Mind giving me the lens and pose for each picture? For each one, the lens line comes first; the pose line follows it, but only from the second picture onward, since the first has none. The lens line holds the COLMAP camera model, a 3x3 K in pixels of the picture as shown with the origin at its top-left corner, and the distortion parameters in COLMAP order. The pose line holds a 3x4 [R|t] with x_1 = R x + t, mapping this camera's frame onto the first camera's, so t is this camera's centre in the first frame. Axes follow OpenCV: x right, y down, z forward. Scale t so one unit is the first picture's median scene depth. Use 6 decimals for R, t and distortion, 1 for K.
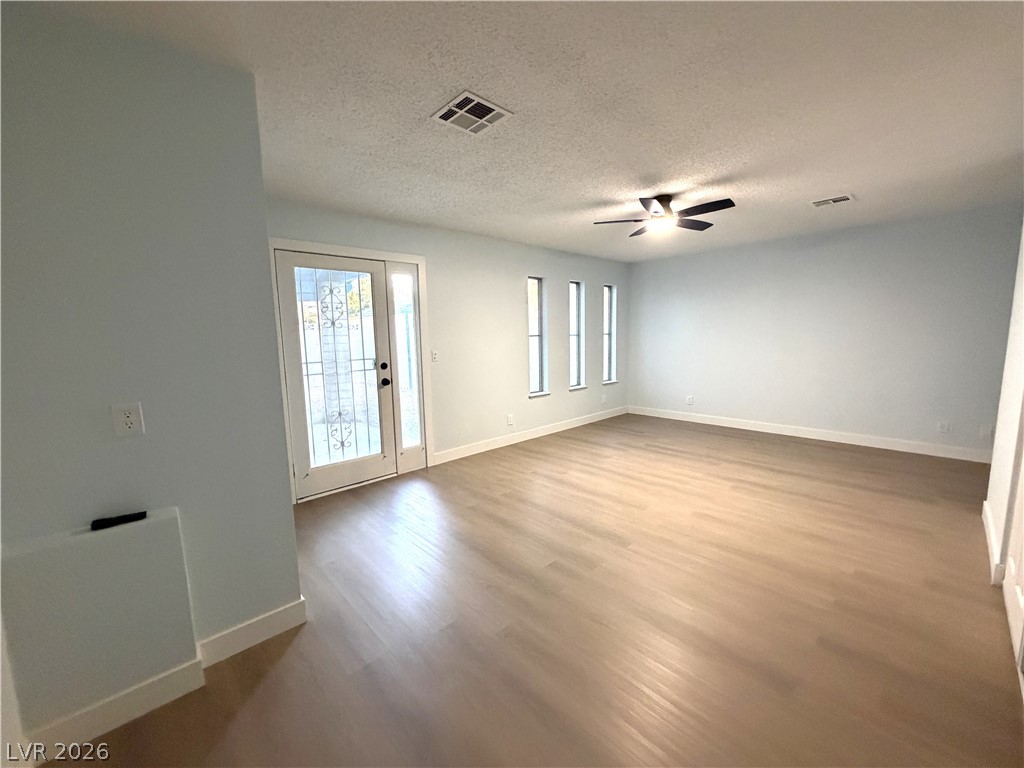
lens RADIAL K [[408.4, 0, 514.6], [0, 408.4, 380.4], [0, 0, 1]] dist [-0.000062, -0.000029]
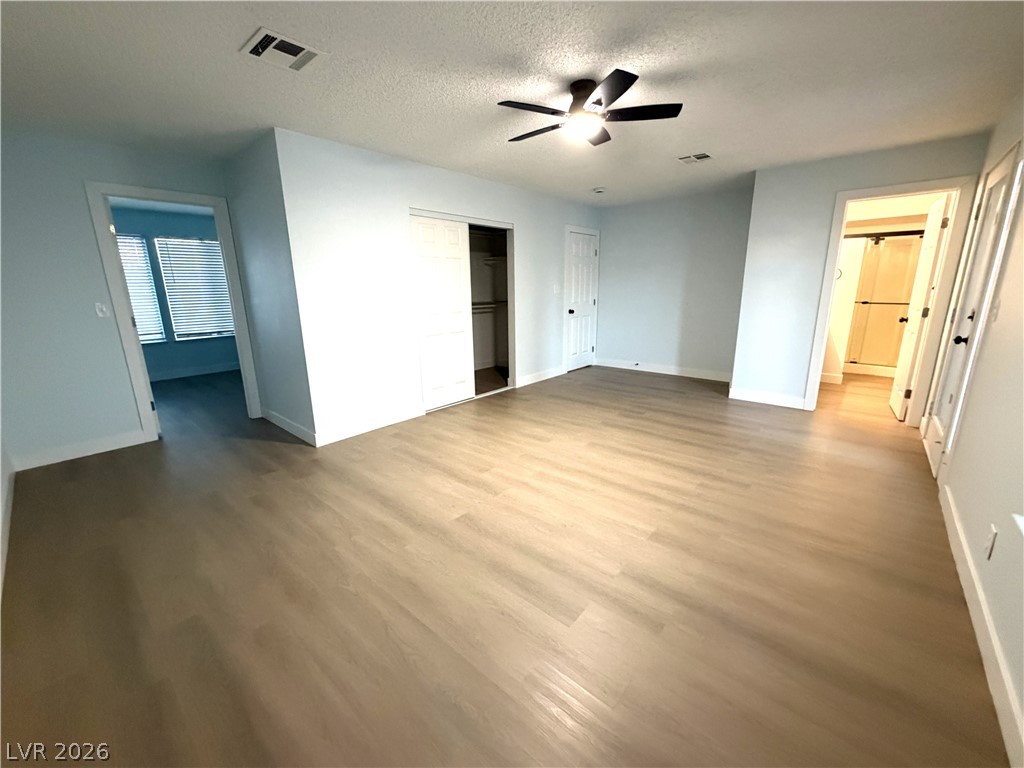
lens RADIAL K [[408.4, 0, 514.6], [0, 408.4, 380.4], [0, 0, 1]] dist [-0.000062, -0.000029]
pose [[-0.993964, 0.055968, -0.094358, 0.548362], [0.018259, 0.932481, 0.360757, -0.216826], [0.108178, 0.356857, -0.927874, 1.728711]]
